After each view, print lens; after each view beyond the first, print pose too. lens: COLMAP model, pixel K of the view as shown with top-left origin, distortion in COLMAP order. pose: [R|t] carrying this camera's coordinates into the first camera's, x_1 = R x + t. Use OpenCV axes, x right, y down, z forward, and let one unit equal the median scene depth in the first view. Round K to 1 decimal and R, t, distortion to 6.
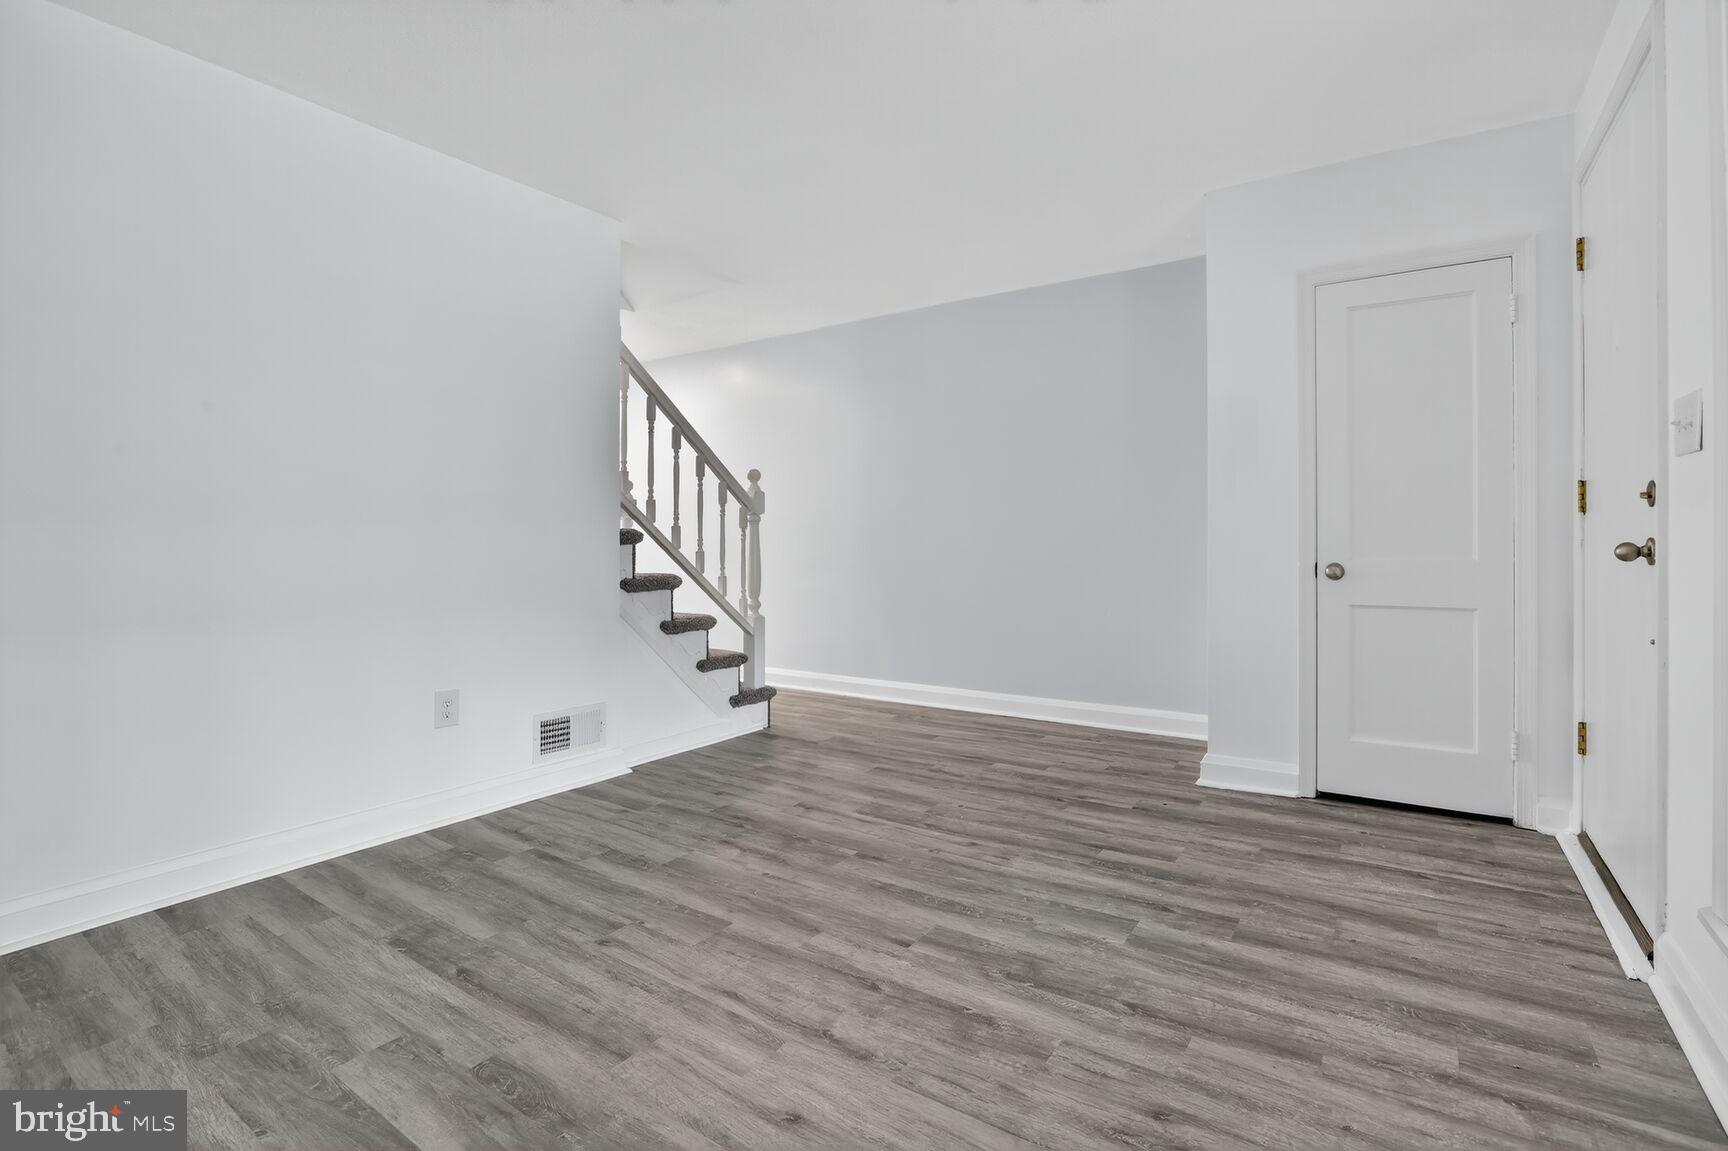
lens RADIAL K [[808.7, 0, 867.7], [0, 808.7, 552.5], [0, 0, 1]] dist [-0.053499, 0.022825]
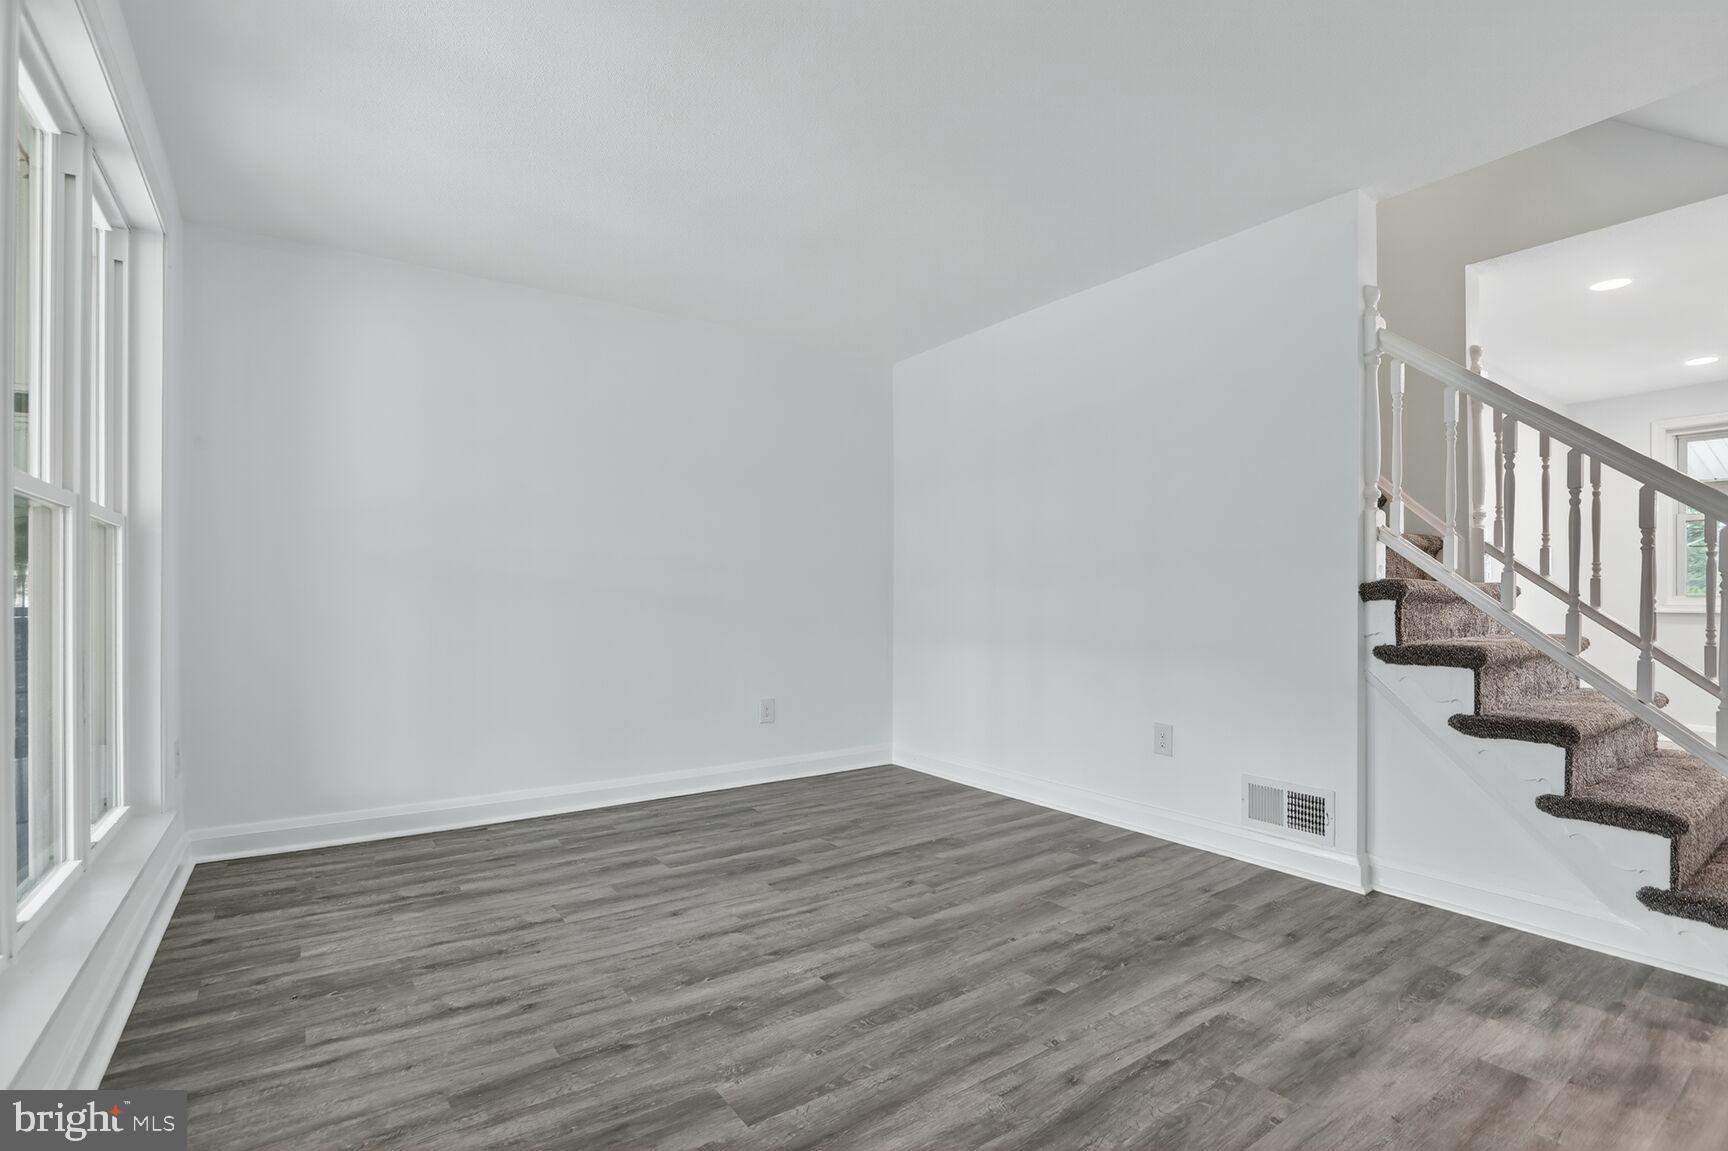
lens RADIAL K [[808.7, 0, 867.7], [0, 808.7, 552.5], [0, 0, 1]] dist [-0.053499, 0.022825]
pose [[-0.343117, -0.043839, -0.938269, 0.998017], [-0.012614, 0.999035, -0.042065, -0.031006], [0.939208, -0.002598, -0.343339, 1.344740]]
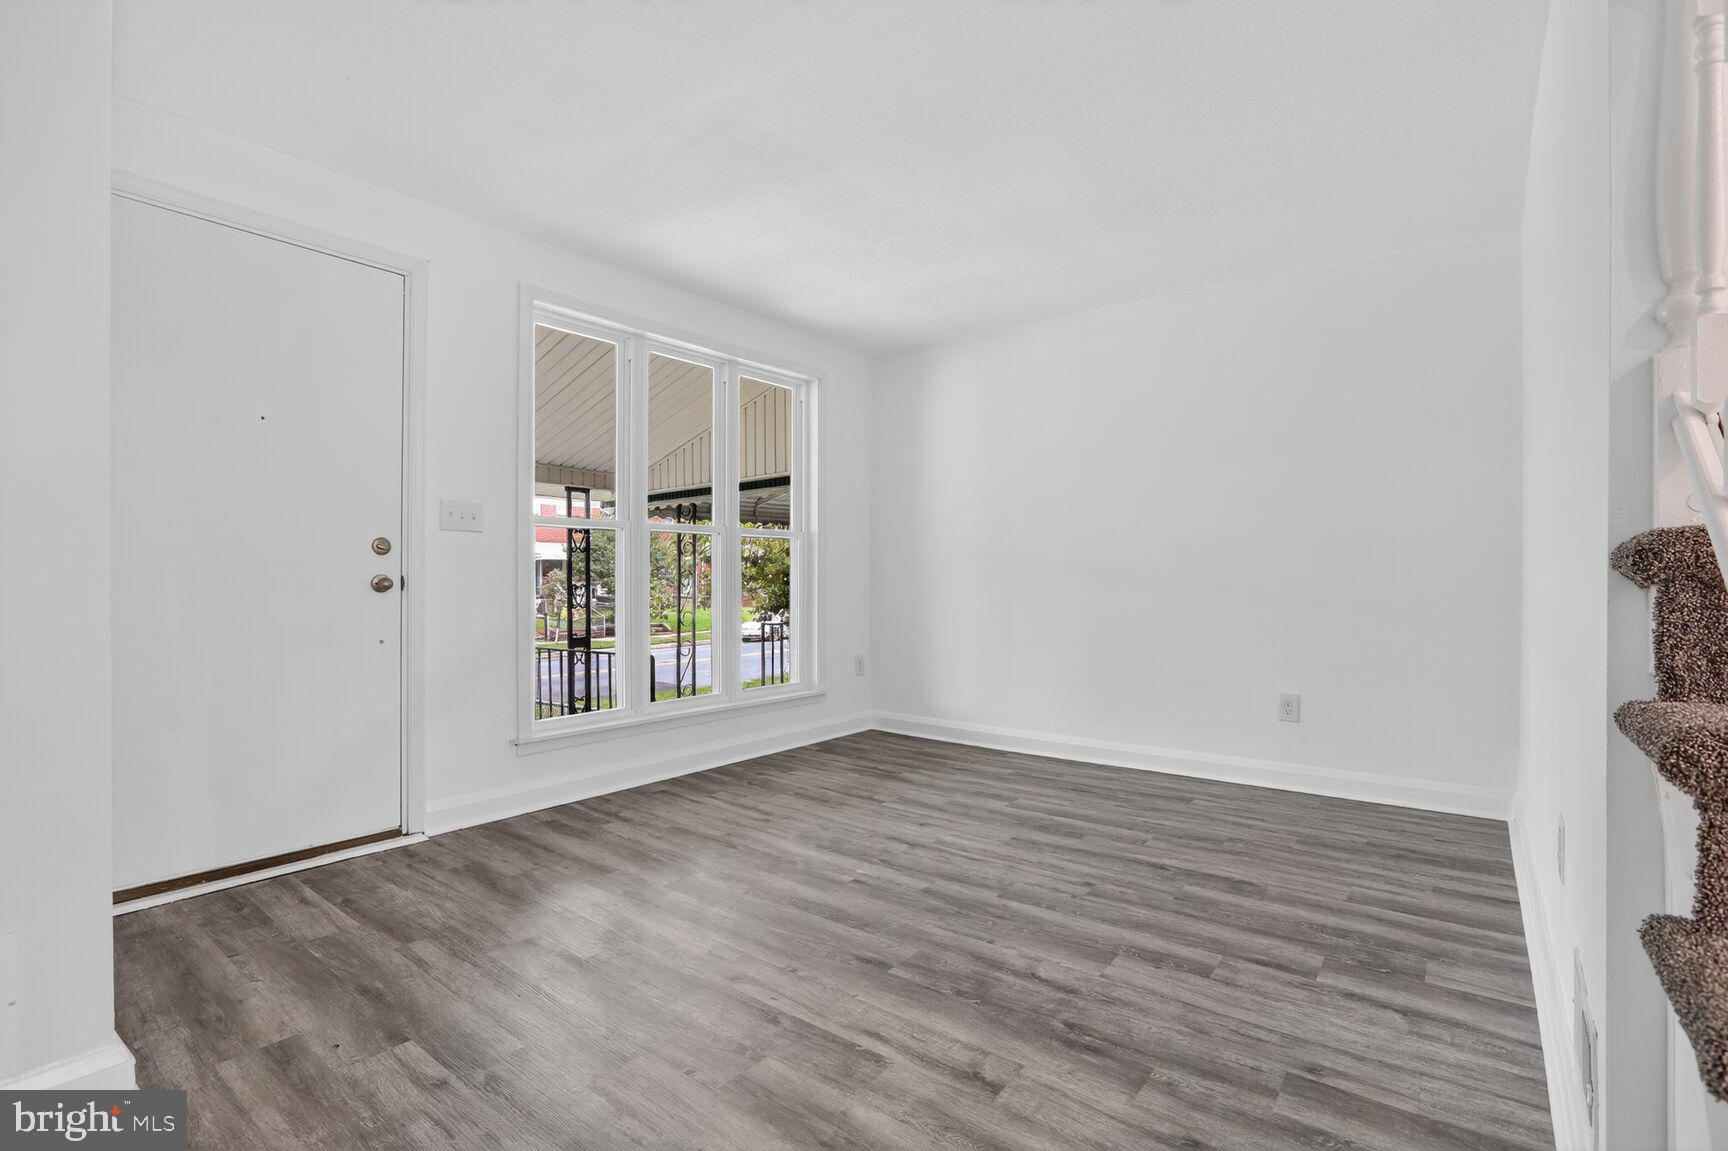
lens RADIAL K [[808.7, 0, 867.7], [0, 808.7, 552.5], [0, 0, 1]] dist [-0.053499, 0.022825]
pose [[-0.998148, 0.006232, 0.060519, -0.052529], [0.005537, 0.999917, -0.011646, -0.035077], [-0.060587, -0.011289, -0.998099, 2.205166]]
